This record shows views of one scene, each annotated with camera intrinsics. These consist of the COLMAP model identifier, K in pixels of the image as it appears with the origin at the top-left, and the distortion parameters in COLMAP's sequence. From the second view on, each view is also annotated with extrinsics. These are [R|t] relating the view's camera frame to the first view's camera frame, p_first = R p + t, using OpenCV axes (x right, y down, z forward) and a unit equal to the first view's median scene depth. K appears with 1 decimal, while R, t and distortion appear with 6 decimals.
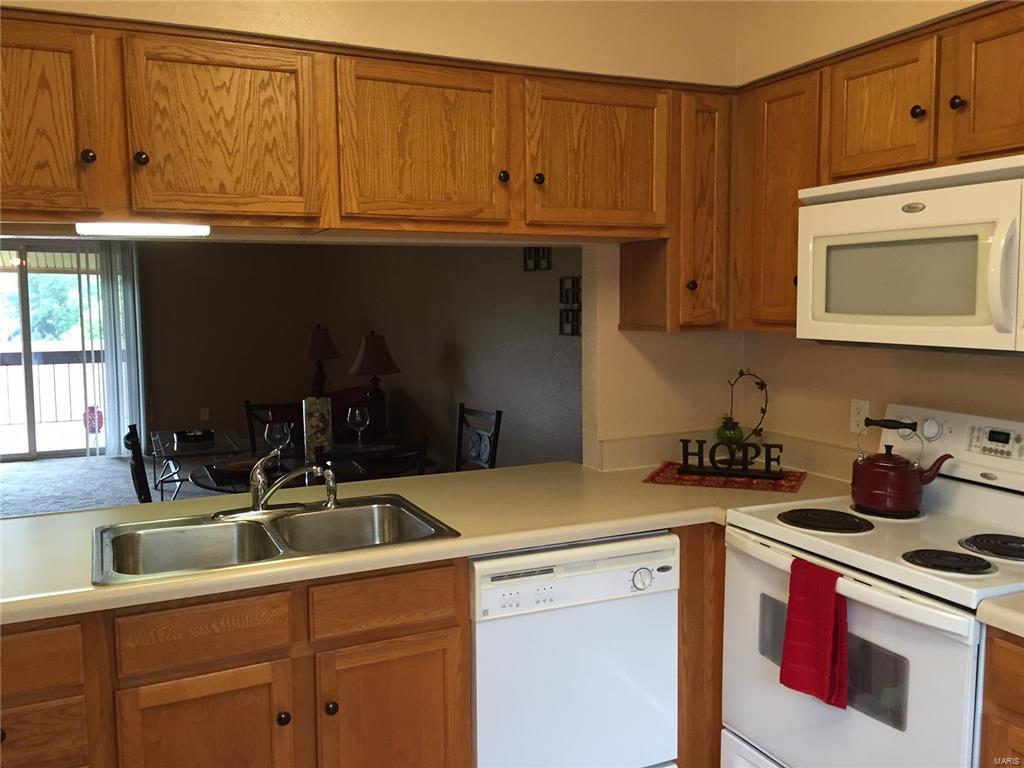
lens RADIAL K [[874.1, 0, 513.5], [0, 874.1, 380.5], [0, 0, 1]] dist [0.065190, -0.080947]
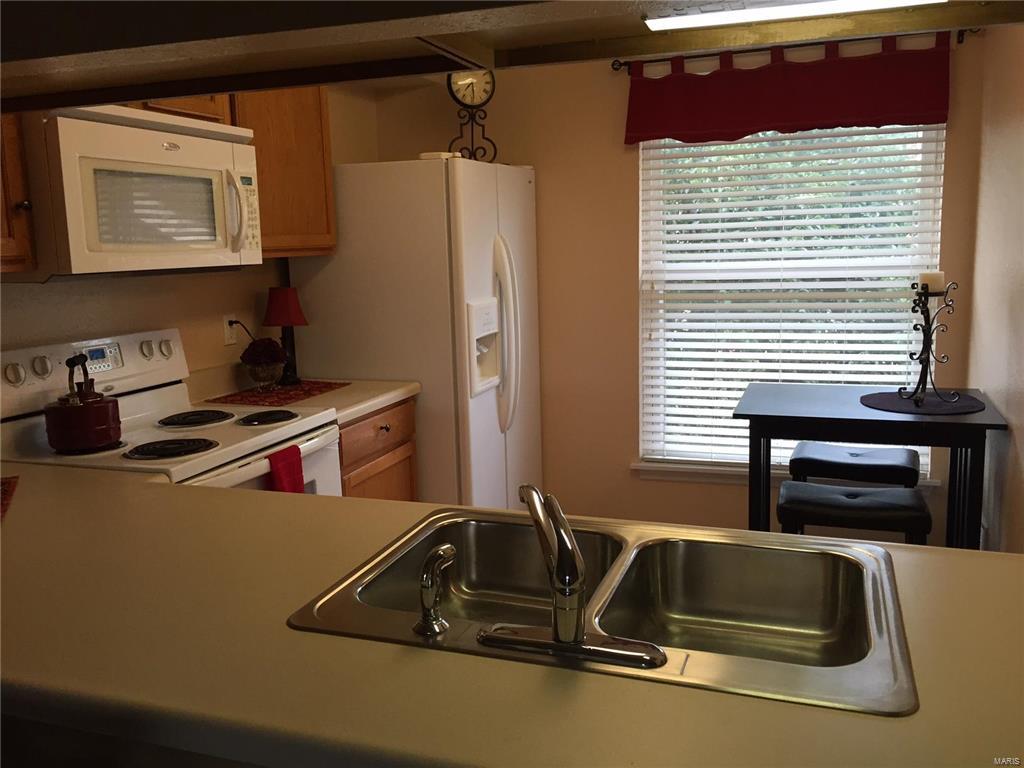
lens RADIAL K [[874.1, 0, 513.5], [0, 874.1, 380.5], [0, 0, 1]] dist [0.065190, -0.080947]
pose [[-0.711722, -0.088046, 0.696922, -0.624052], [0.098237, 0.969889, 0.222854, -0.103599], [-0.695558, 0.227074, -0.681642, 1.404171]]
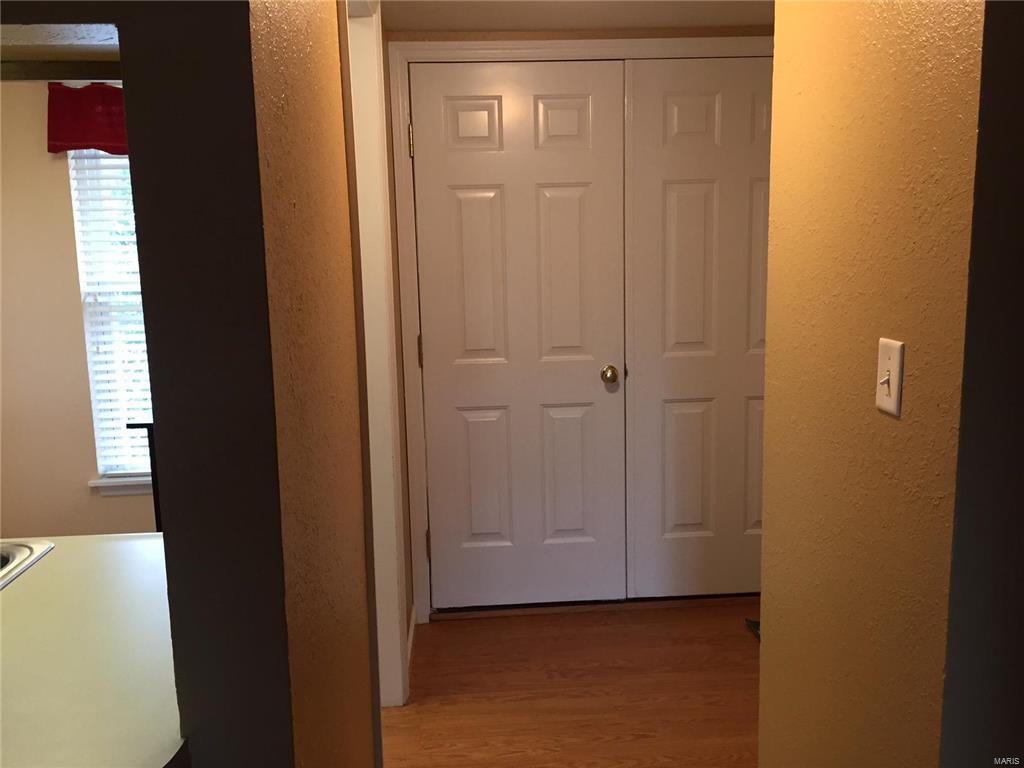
lens RADIAL K [[874.1, 0, 513.5], [0, 874.1, 380.5], [0, 0, 1]] dist [0.065190, -0.080947]
pose [[-0.922452, -0.038608, 0.384176, -0.998981], [0.062580, 0.966883, 0.247428, -0.089669], [-0.381006, 0.252282, -0.889488, 1.241327]]
